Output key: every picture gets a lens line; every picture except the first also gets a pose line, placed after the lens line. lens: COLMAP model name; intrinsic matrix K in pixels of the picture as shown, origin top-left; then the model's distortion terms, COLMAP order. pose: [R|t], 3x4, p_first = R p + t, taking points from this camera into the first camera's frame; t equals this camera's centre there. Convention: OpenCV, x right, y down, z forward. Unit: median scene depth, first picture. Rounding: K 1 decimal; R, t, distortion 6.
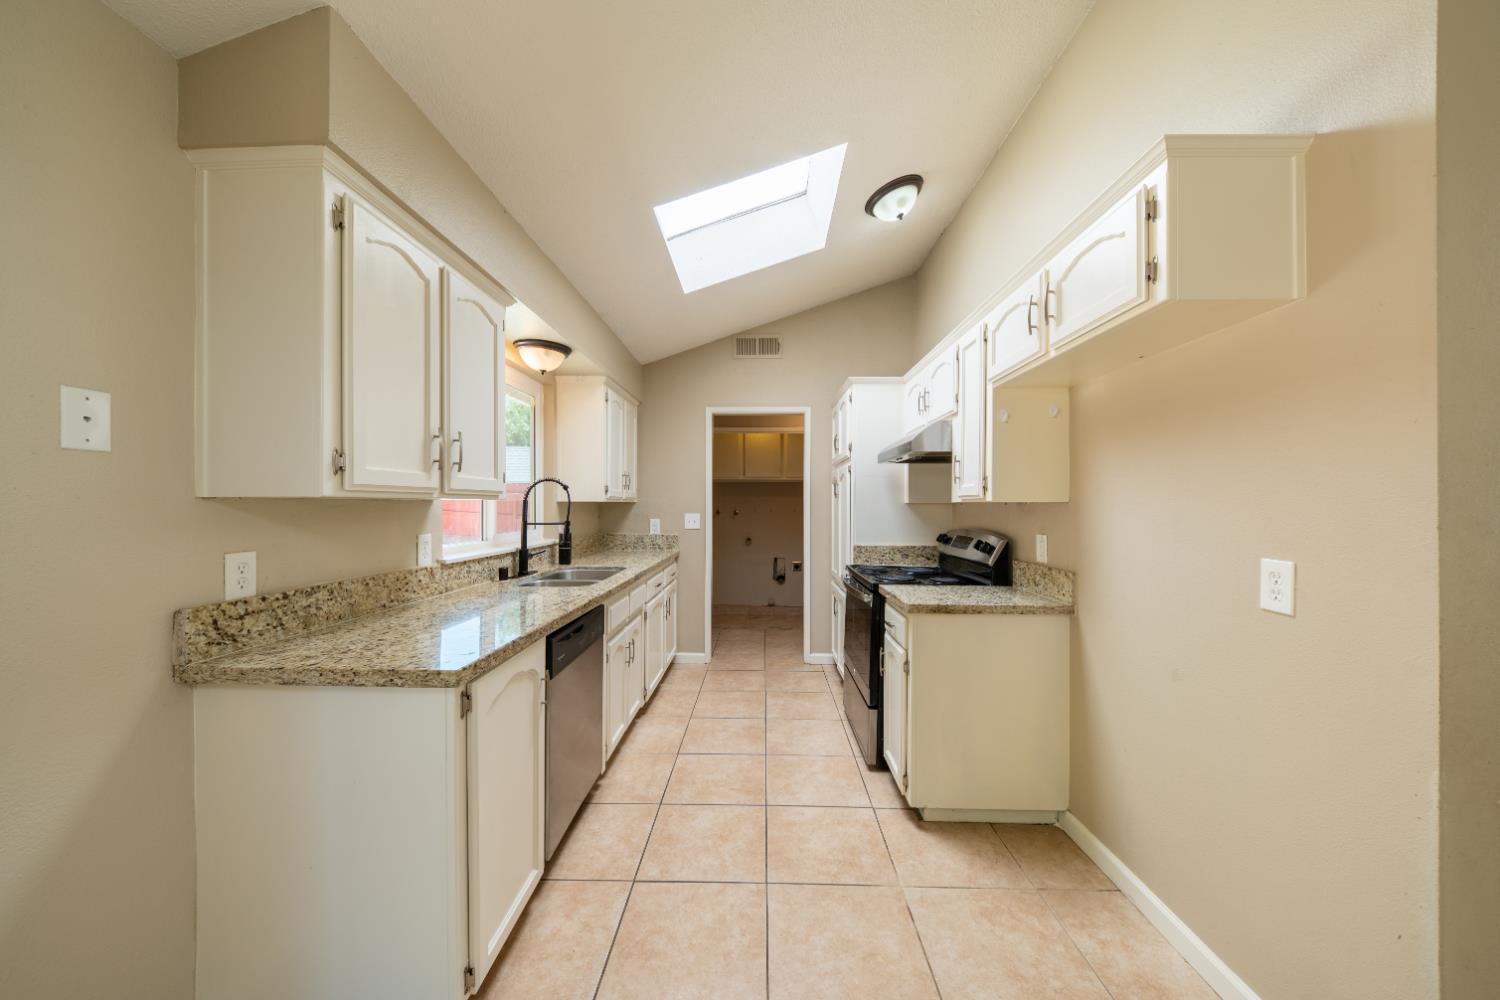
lens RADIAL K [[520.3, 0, 751.0], [0, 520.3, 504.4], [0, 0, 1]] dist [0.000503, -0.000635]
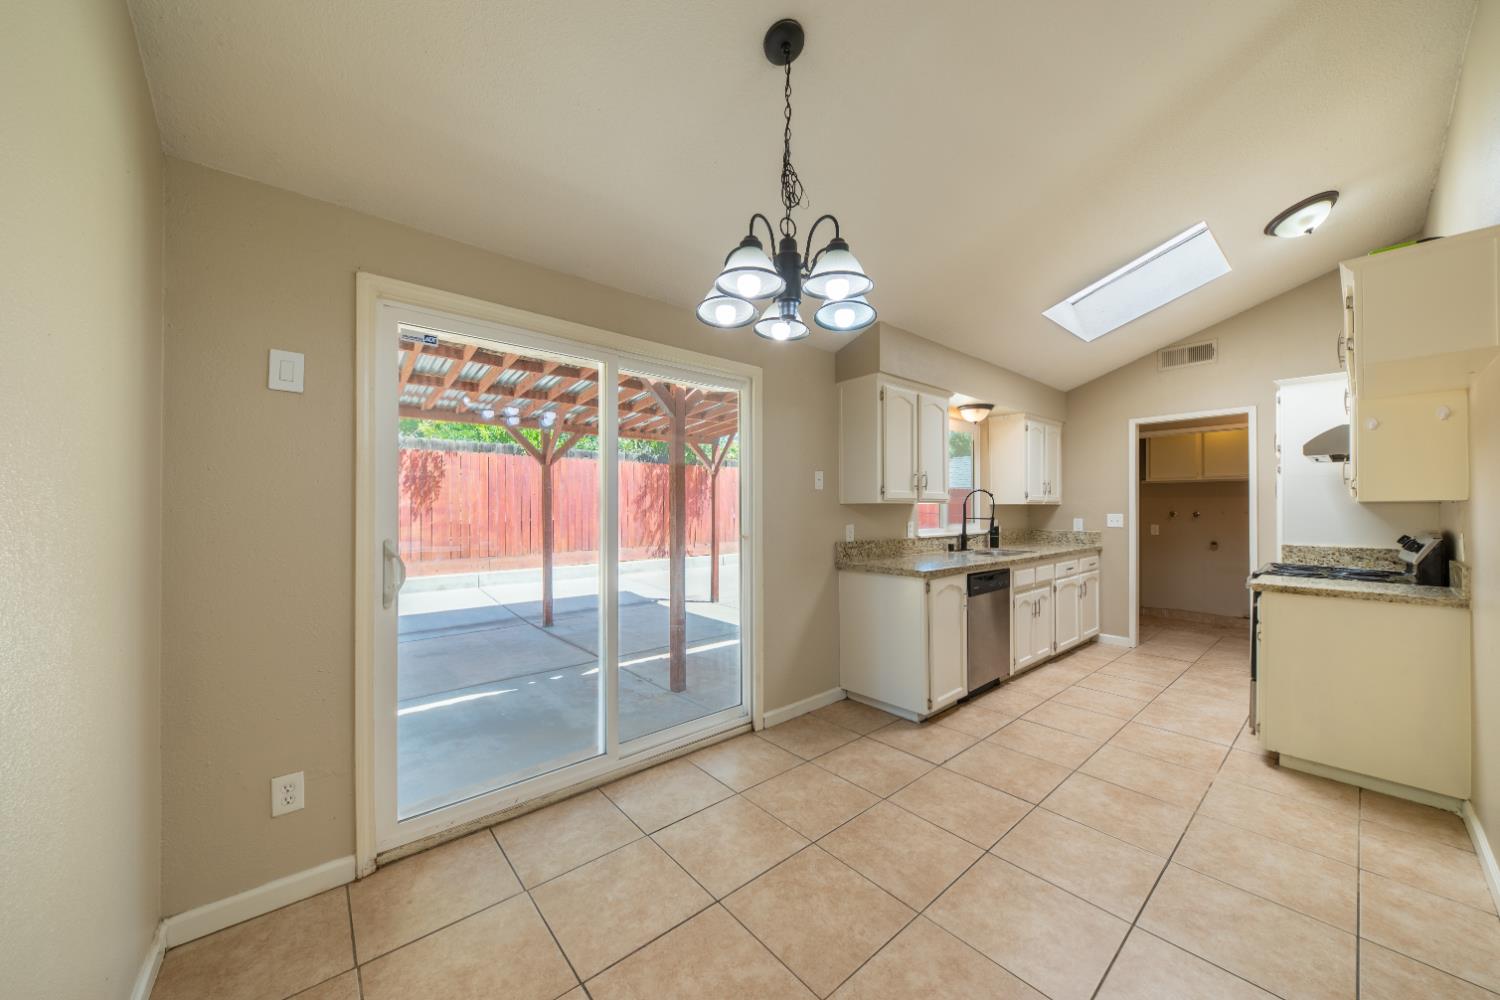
lens RADIAL K [[520.3, 0, 751.2], [0, 520.3, 506.2], [0, 0, 1]] dist [0.000503, -0.000635]
pose [[0.664262, -0.006611, -0.747471, 0.333147], [0.003836, 0.999978, -0.005436, 0.005674], [0.747490, 0.000744, 0.664272, -0.567768]]
